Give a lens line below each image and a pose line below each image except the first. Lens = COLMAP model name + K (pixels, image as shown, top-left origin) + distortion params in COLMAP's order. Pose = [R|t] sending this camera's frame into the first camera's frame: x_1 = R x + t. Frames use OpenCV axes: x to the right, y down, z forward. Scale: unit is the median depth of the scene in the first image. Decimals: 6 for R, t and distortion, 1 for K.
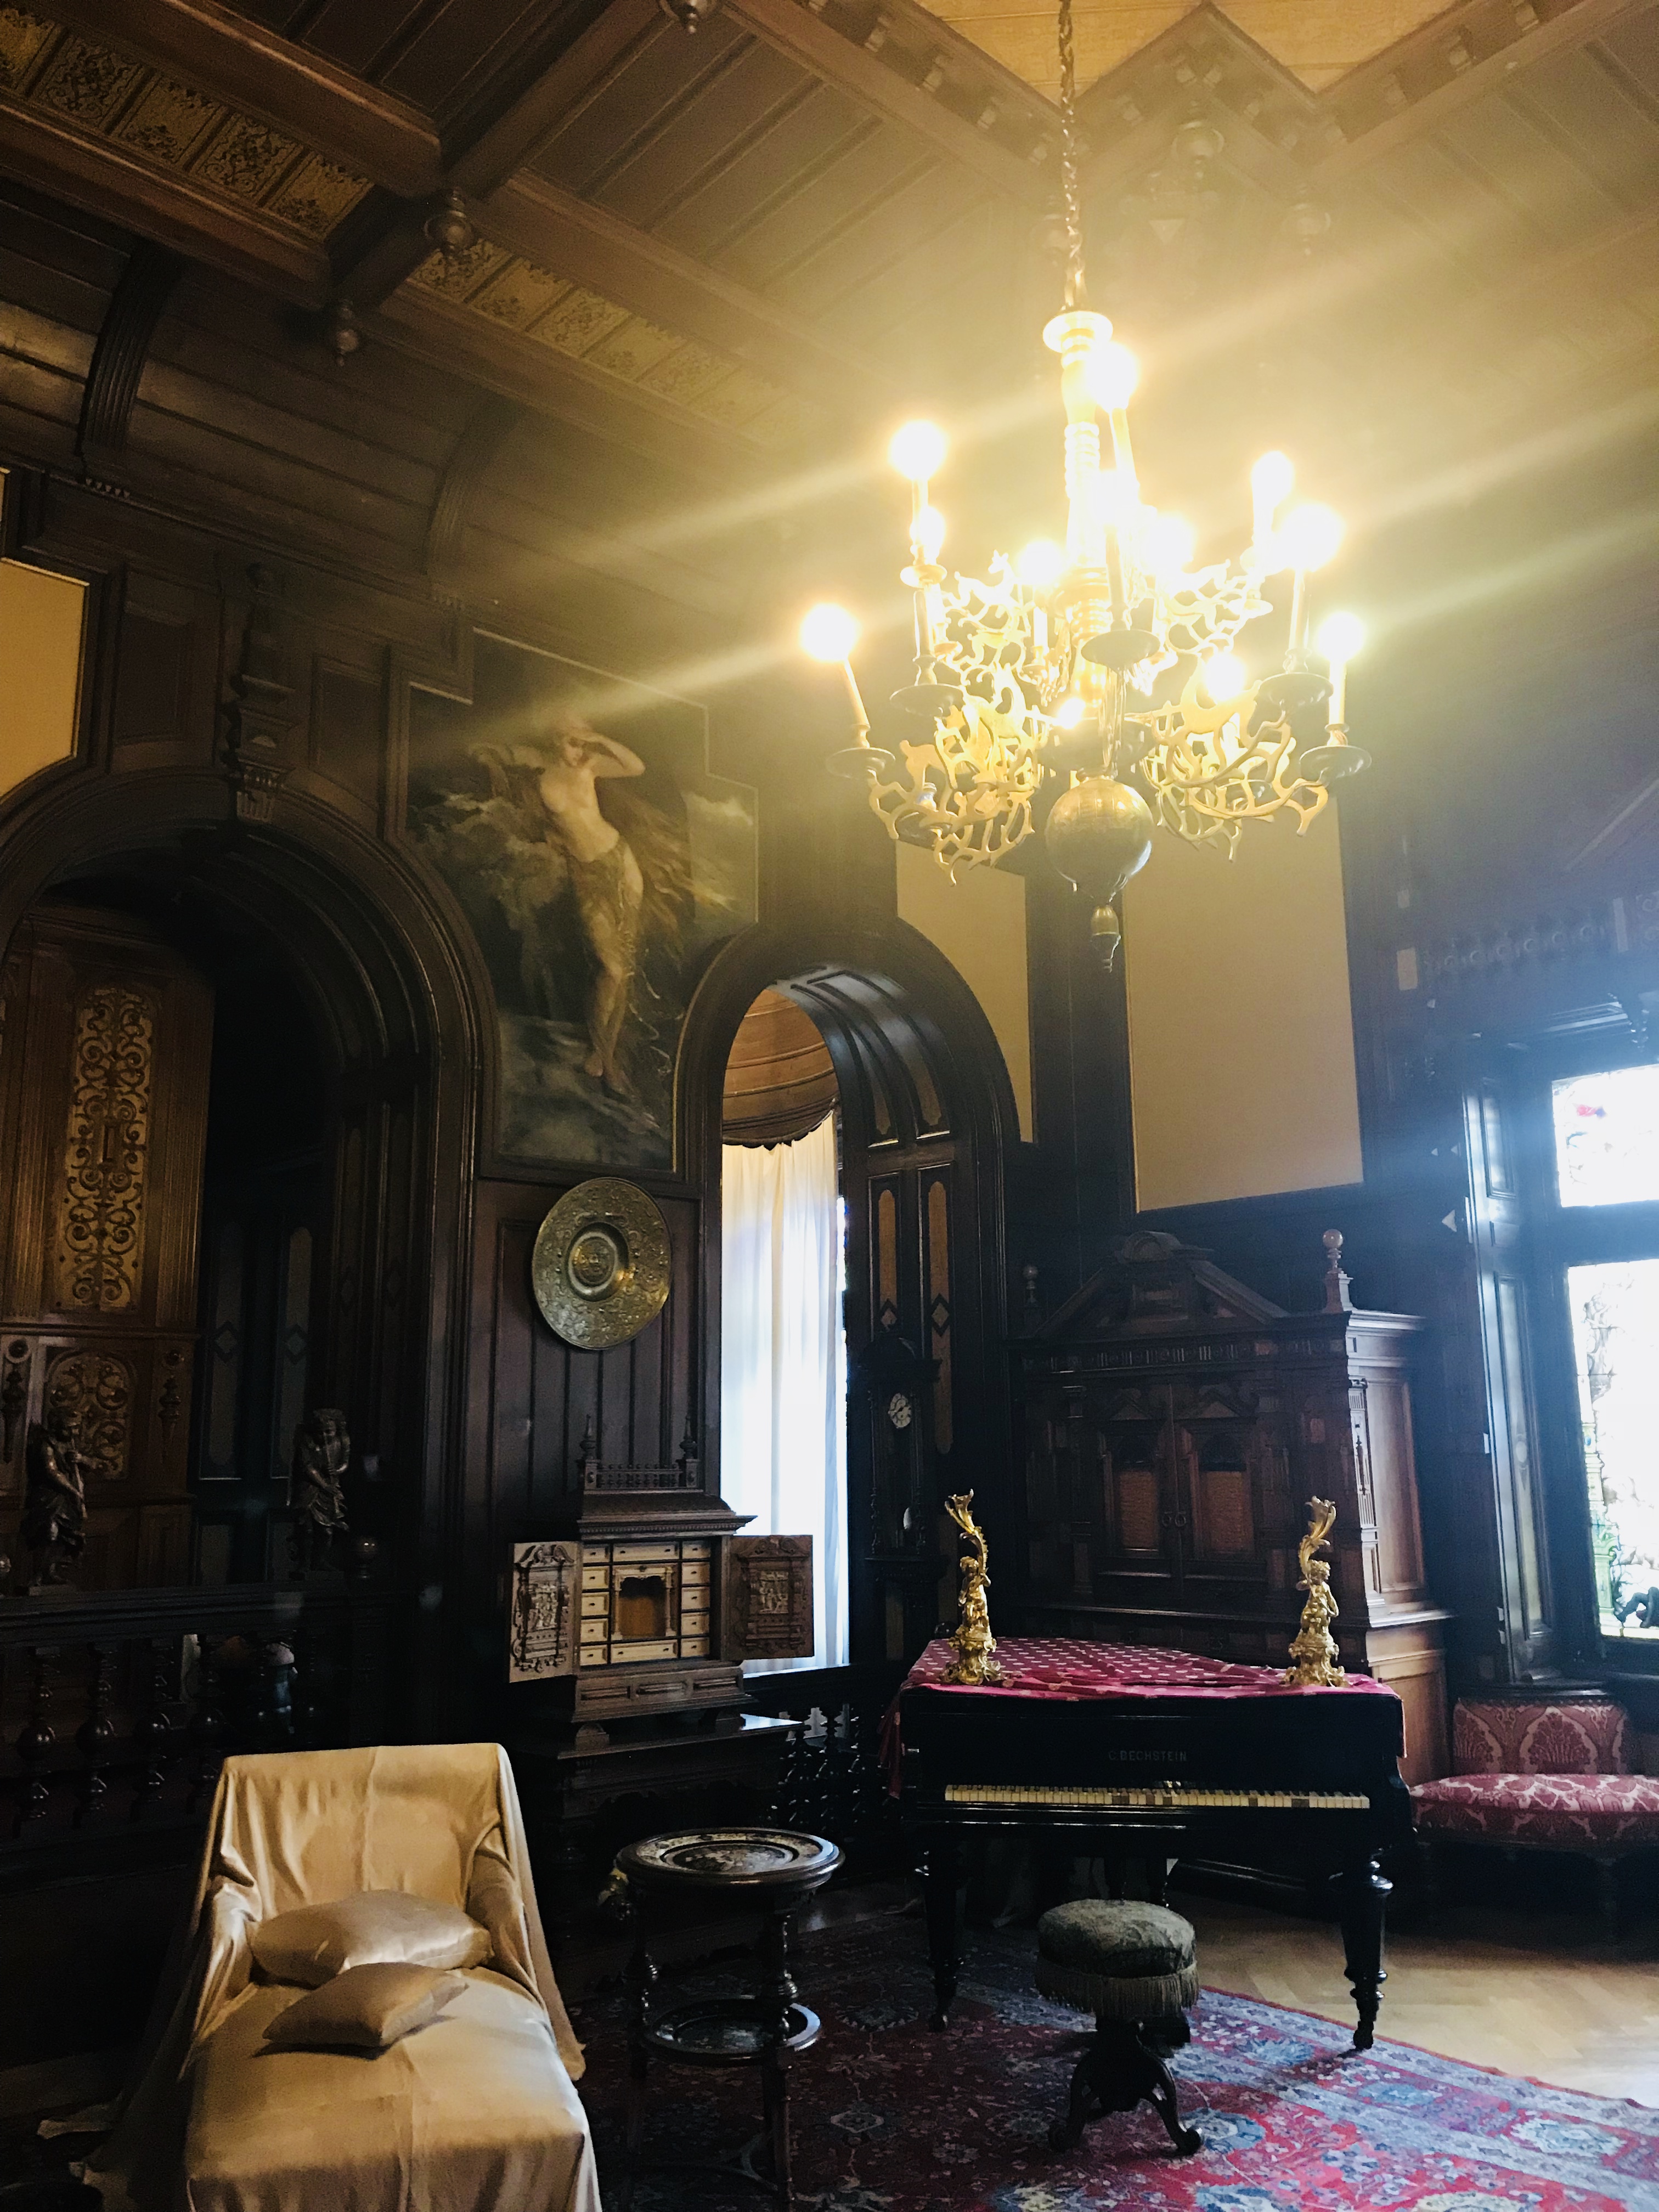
lens RADIAL K [[1769.6, 0, 802.1], [0, 1769.6, 1109.4], [0, 0, 1]] dist [0.065677, -0.111285]
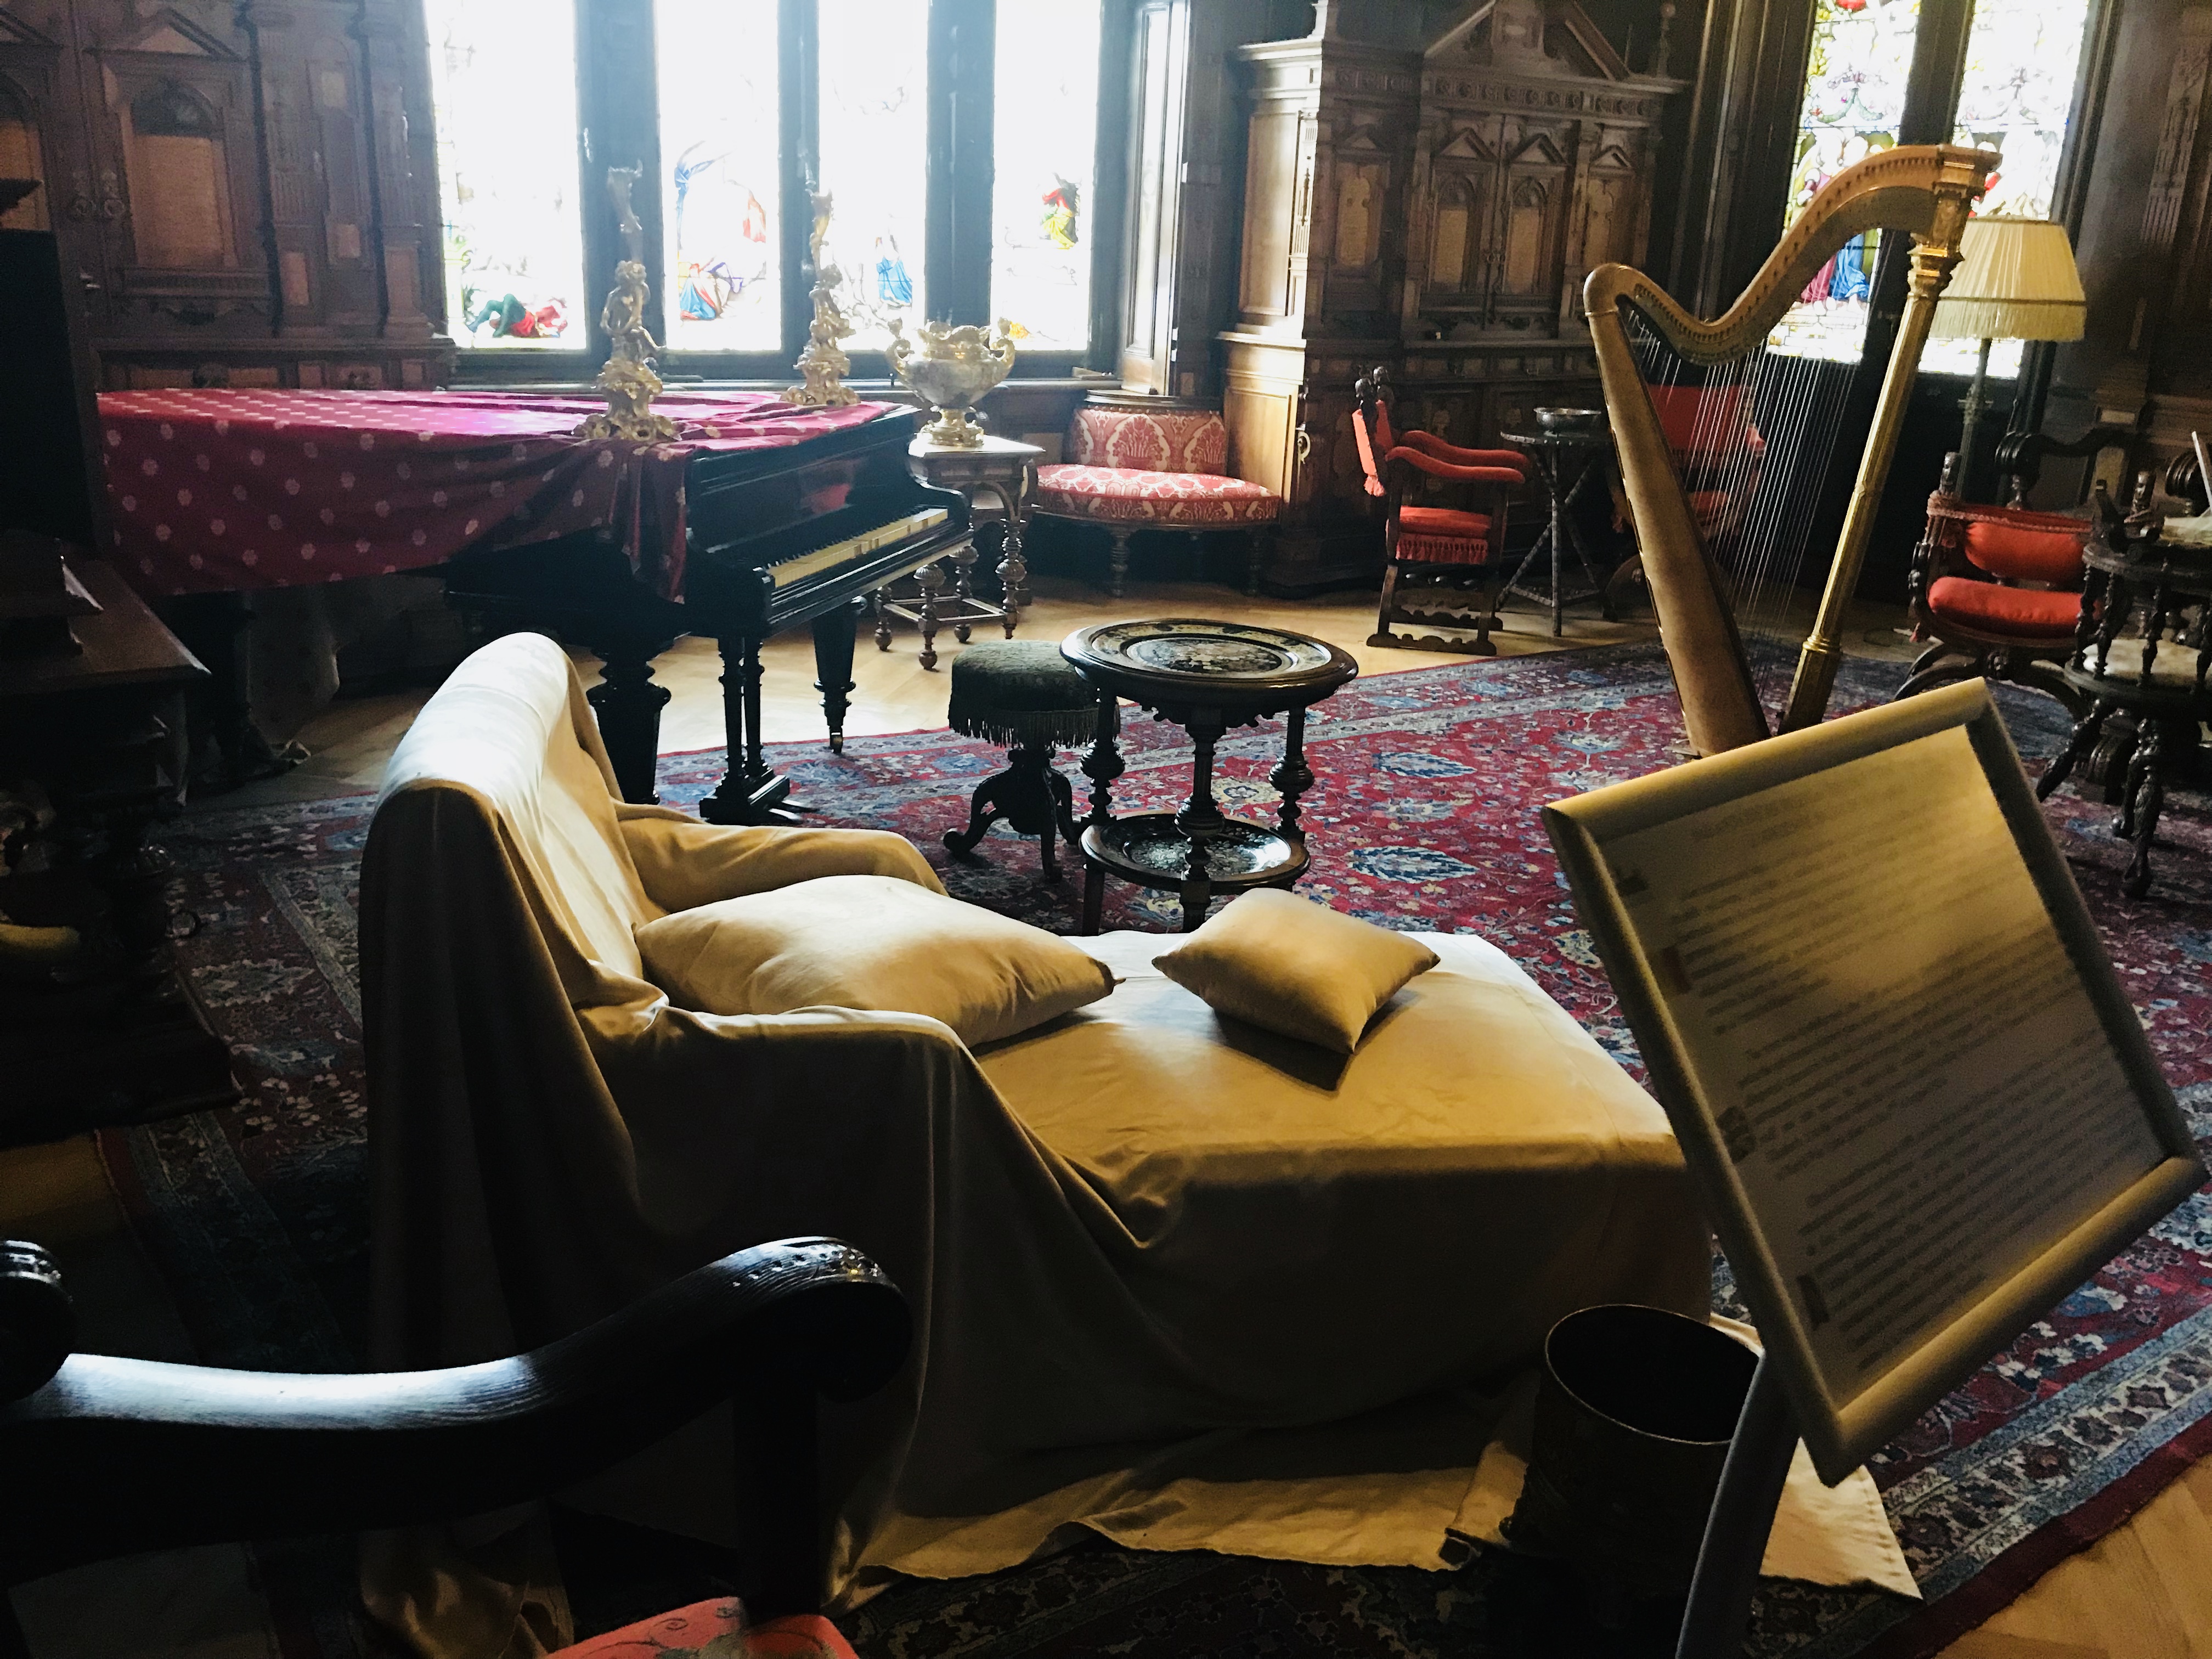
lens RADIAL K [[1803.9, 0, 1097.4], [0, 1803.9, 820.4], [0, 0, 1]] dist [0.005559, -0.012836]
pose [[0.141184, -0.293979, 0.945327, -0.526769], [-0.237383, 0.916981, 0.320616, 0.164510], [-0.961102, -0.269671, 0.059677, 0.653772]]
